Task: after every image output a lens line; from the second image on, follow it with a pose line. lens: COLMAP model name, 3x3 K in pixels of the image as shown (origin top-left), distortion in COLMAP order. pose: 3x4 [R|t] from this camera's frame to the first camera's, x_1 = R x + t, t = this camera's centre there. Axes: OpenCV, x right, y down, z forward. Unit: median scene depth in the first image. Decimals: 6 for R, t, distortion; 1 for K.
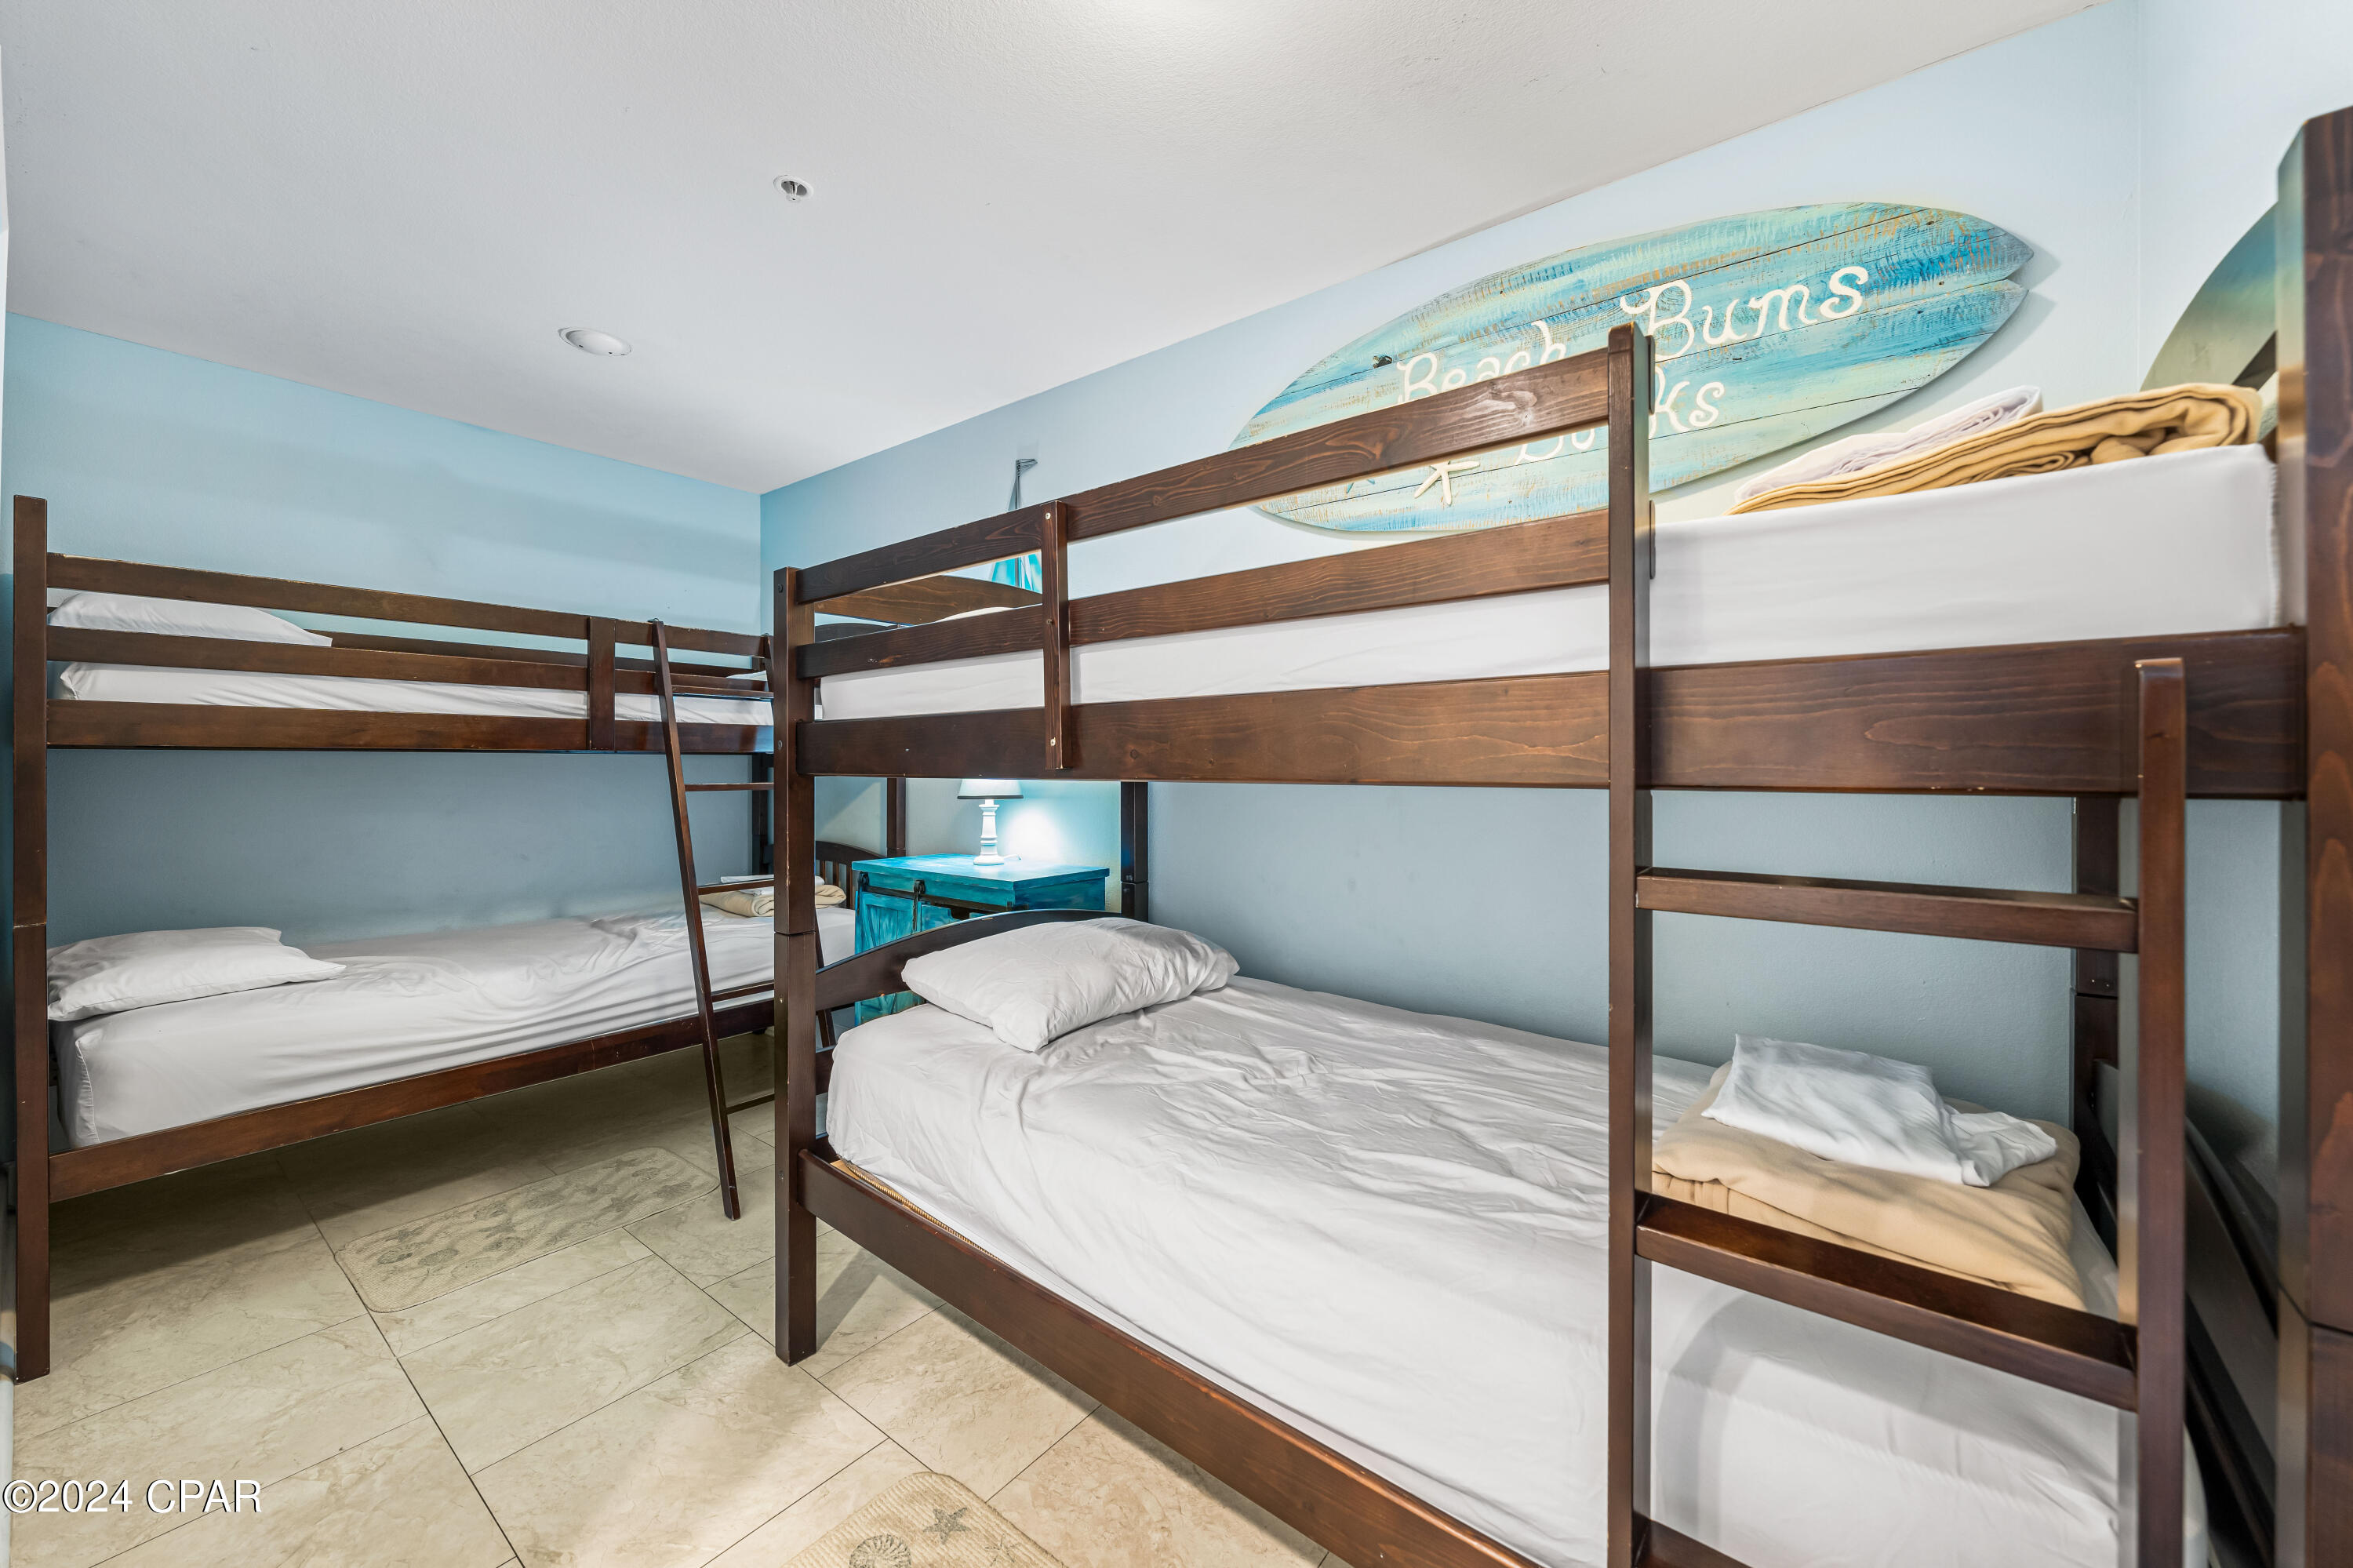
lens RADIAL K [[878.7, 0, 1183.9], [0, 878.7, 767.2], [0, 0, 1]] dist [-0.006023, -0.000494]
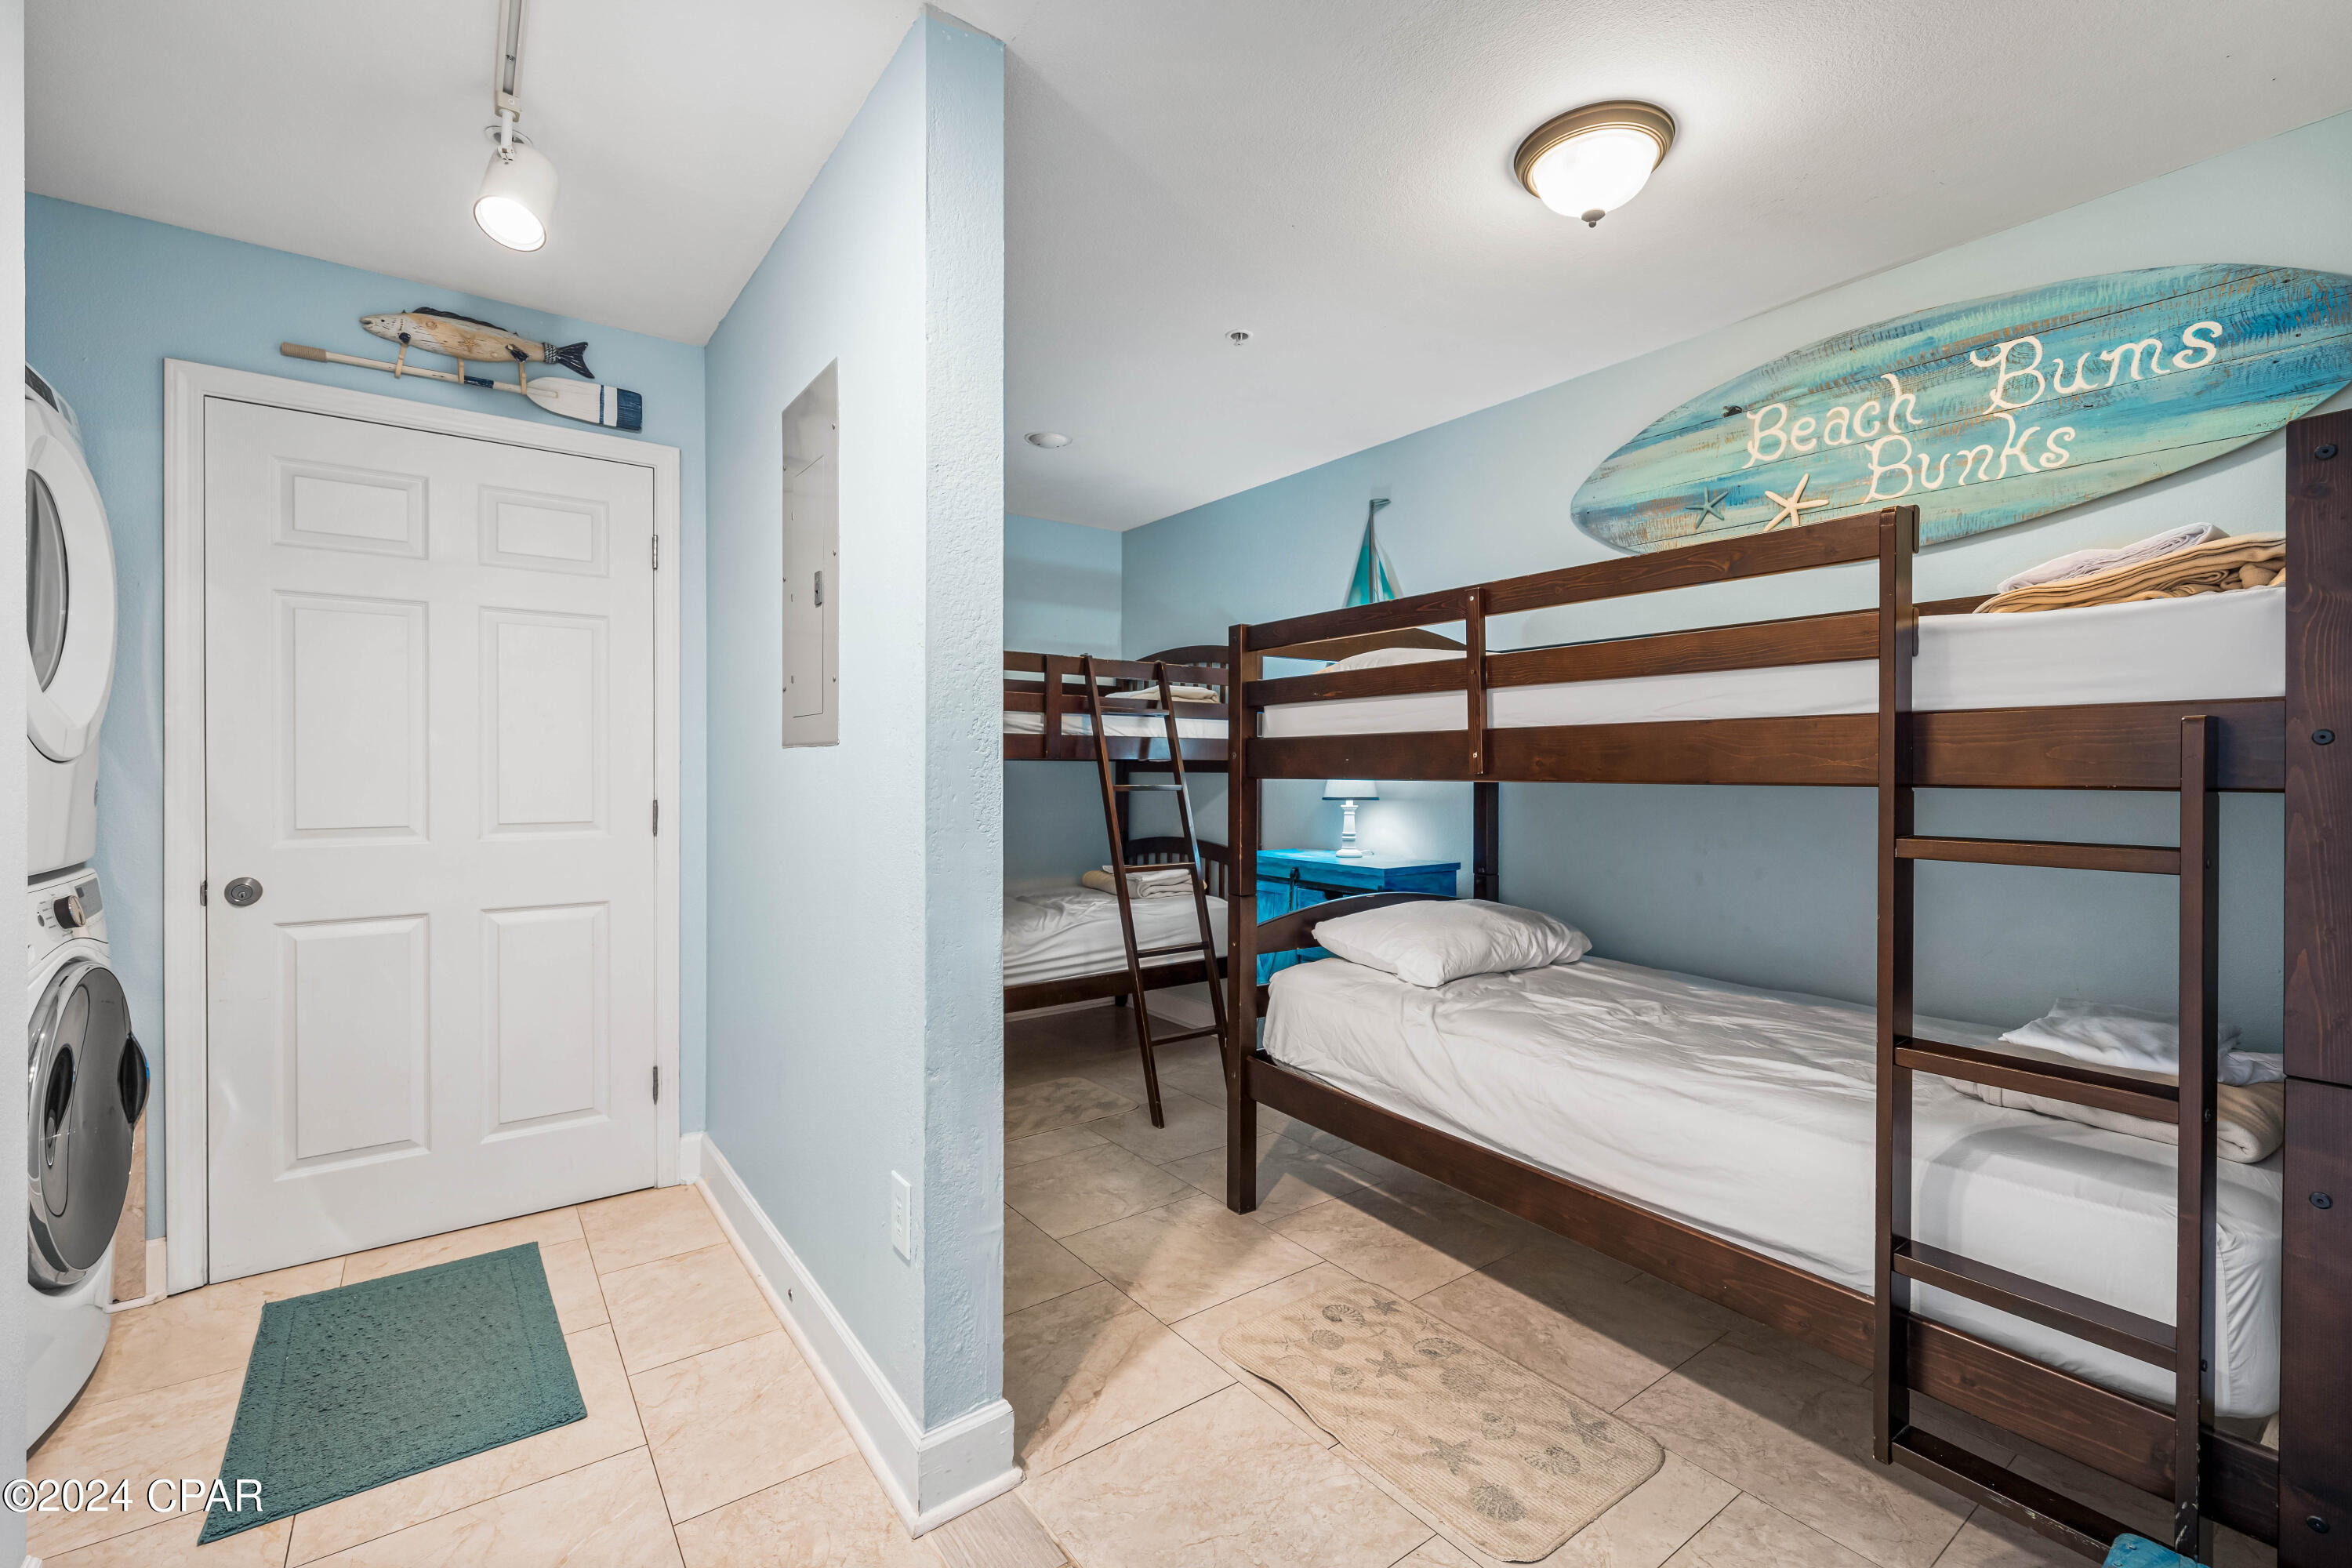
lens RADIAL K [[1021.8, 0, 1168.8], [0, 1021.8, 778.3], [0, 0, 1]] dist [-0.000855, -0.000302]
pose [[0.960455, 0.004567, -0.278398, -0.126066], [-0.003177, 0.999980, 0.005442, 0.001548], [0.278417, -0.004343, 0.960450, -0.575965]]
